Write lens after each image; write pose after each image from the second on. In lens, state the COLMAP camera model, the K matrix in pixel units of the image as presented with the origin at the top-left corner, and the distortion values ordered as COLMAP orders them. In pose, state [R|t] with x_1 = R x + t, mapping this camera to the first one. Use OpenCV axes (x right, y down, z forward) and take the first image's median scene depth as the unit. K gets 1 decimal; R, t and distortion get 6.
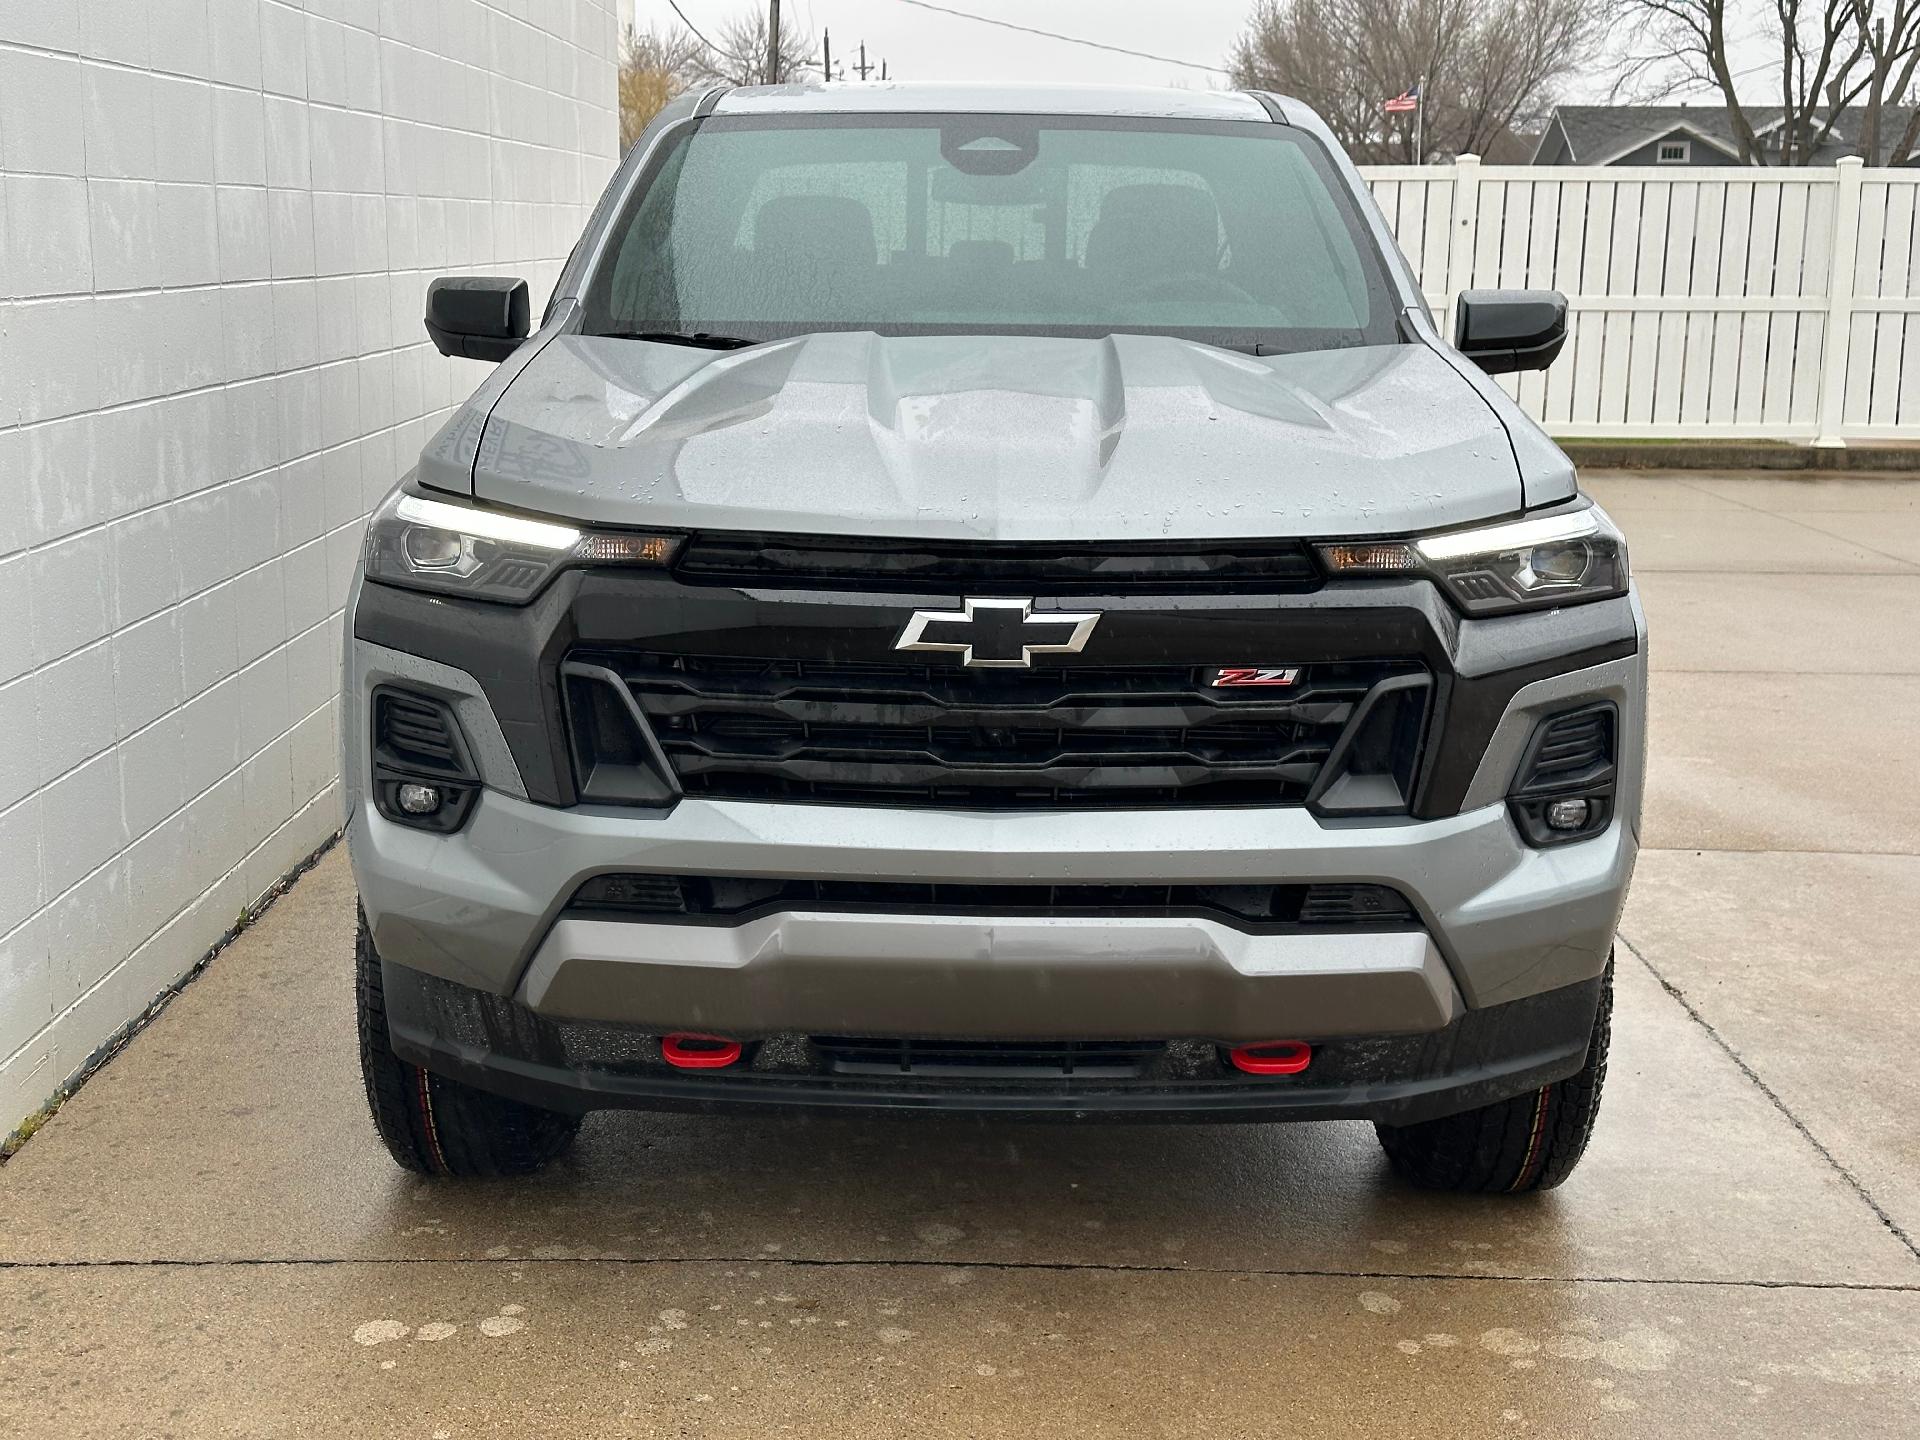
lens RADIAL K [[2662.5, 0, 947.6], [0, 2662.5, 715.0], [0, 0, 1]] dist [0.028718, 0.000000]
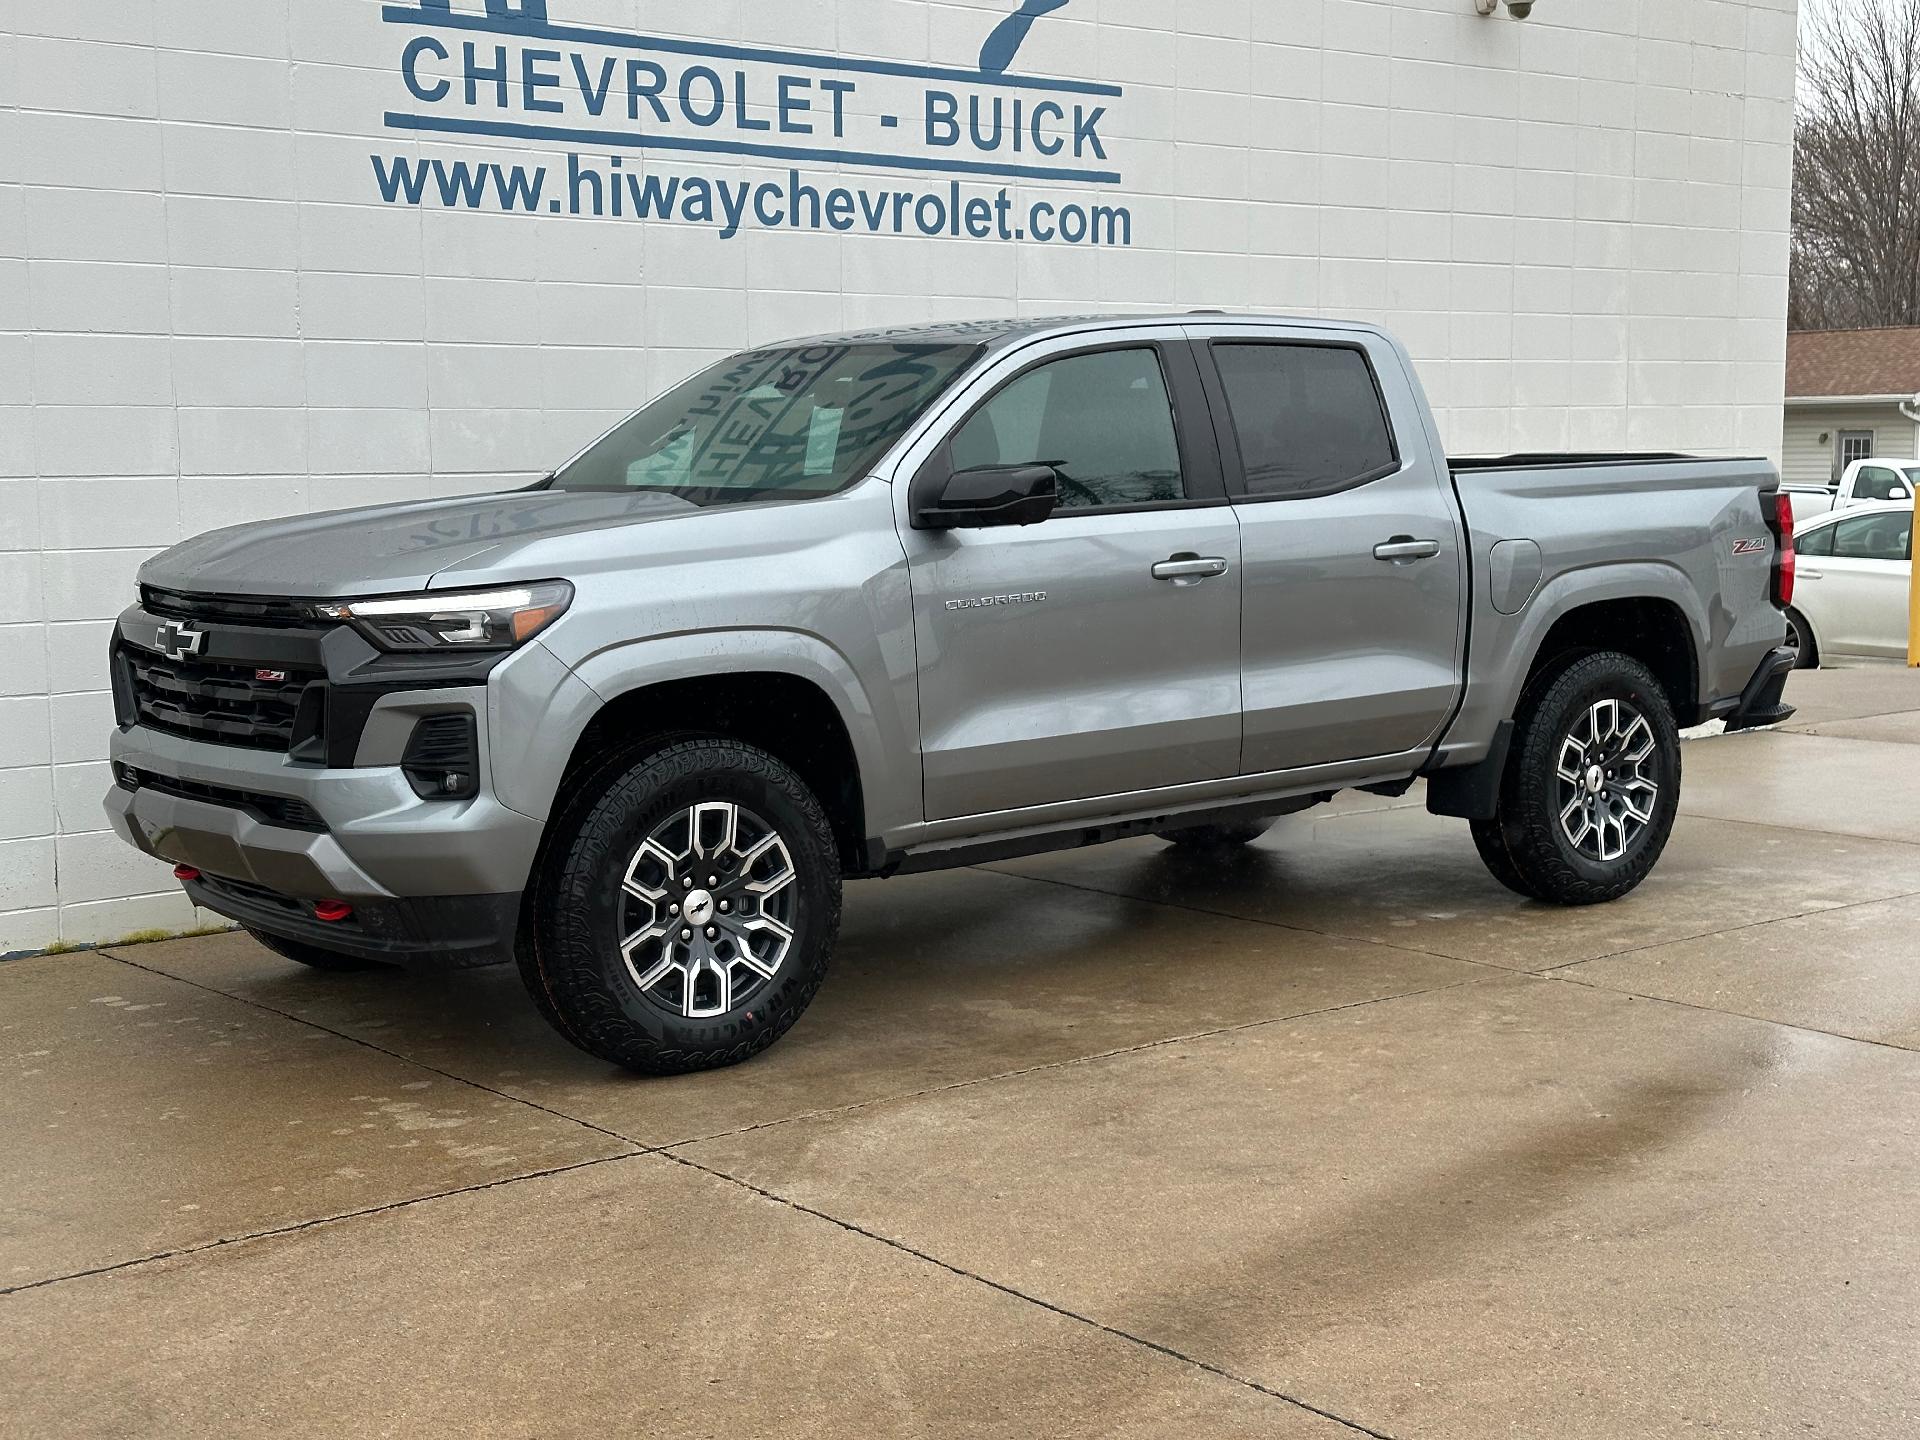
lens RADIAL K [[2662.5, 0, 993.7], [0, 2662.5, 753.4], [0, 0, 1]] dist [0.028718, 0.000000]
pose [[0.657266, 0.071347, -0.750274, 1.103510], [-0.121296, 0.992545, -0.011873, -0.000194], [0.743834, 0.098809, 0.661021, 0.125585]]
